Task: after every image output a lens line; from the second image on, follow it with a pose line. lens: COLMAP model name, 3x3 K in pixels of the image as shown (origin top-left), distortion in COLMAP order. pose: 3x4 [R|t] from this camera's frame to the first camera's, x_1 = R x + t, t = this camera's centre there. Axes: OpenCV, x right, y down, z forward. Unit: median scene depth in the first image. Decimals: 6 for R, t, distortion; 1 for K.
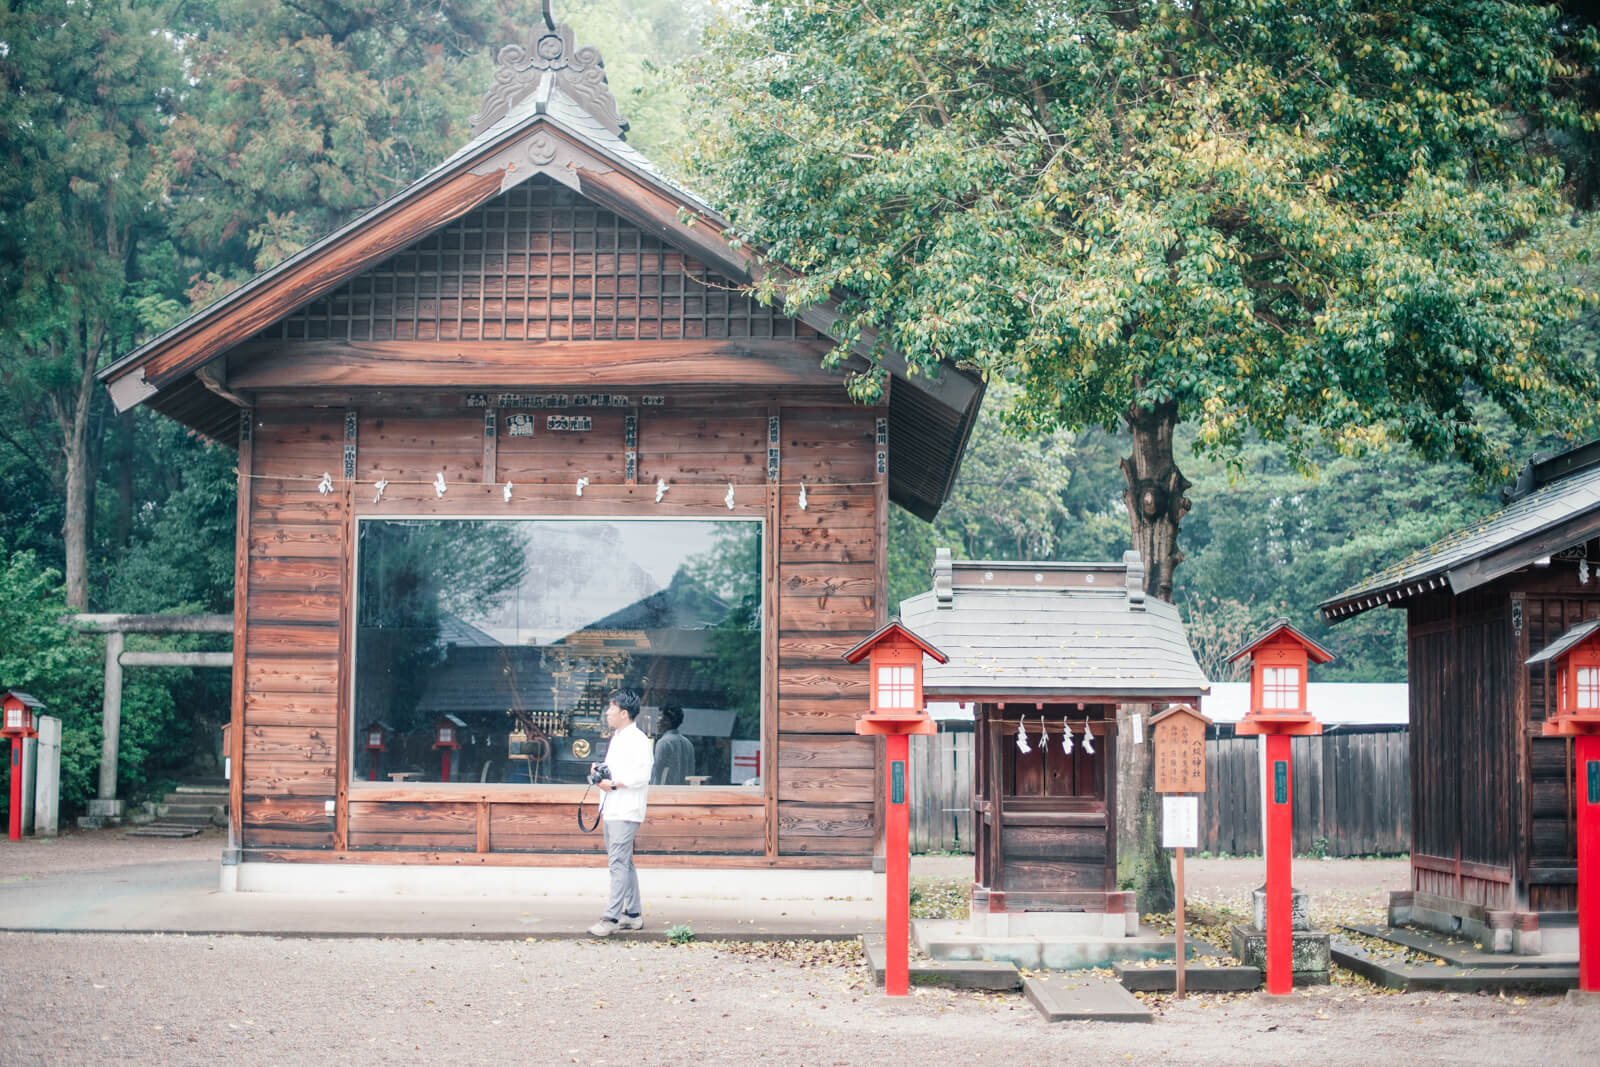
lens RADIAL K [[2314.0, 0, 800.0], [0, 2314.0, 533.5], [0, 0, 1]] dist [-0.145002, 0.098421]
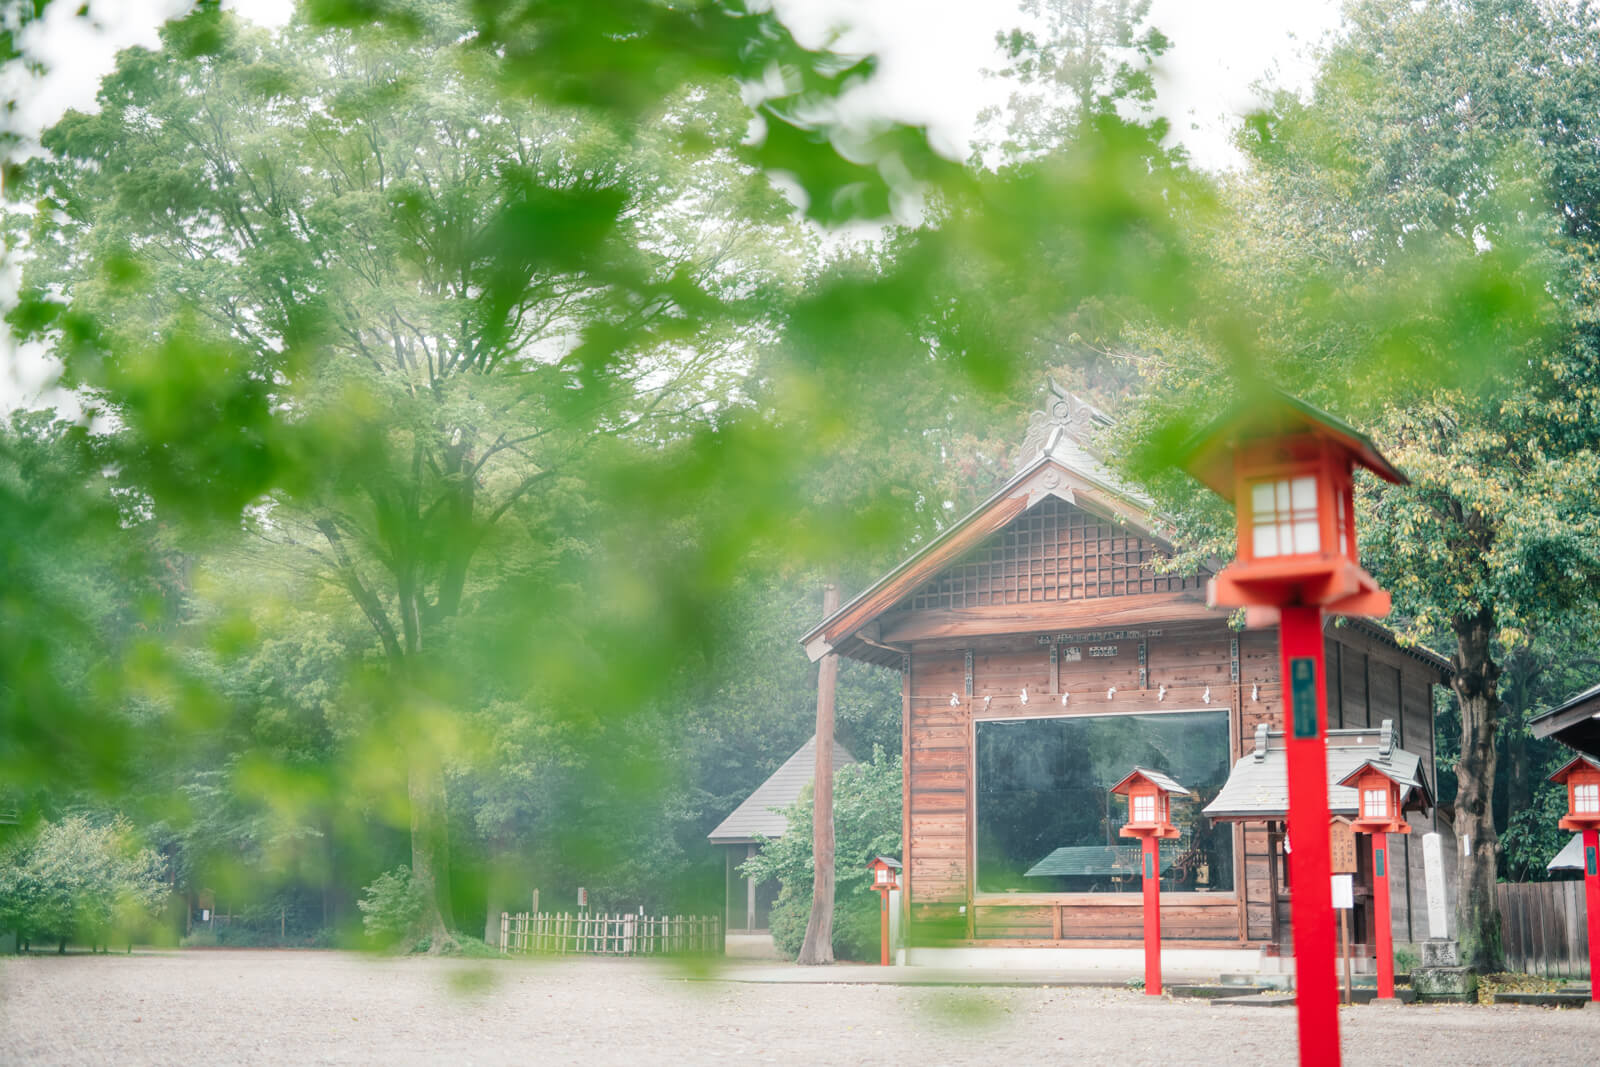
lens RADIAL K [[2214.9, 0, 823.3], [0, 2214.9, 529.7], [0, 0, 1]] dist [0.000430, 0.084548]
pose [[0.894543, -0.083510, -0.439112, 0.384931], [0.042703, 0.993865, -0.102021, 0.013238], [0.444938, 0.072511, 0.892621, -0.385030]]
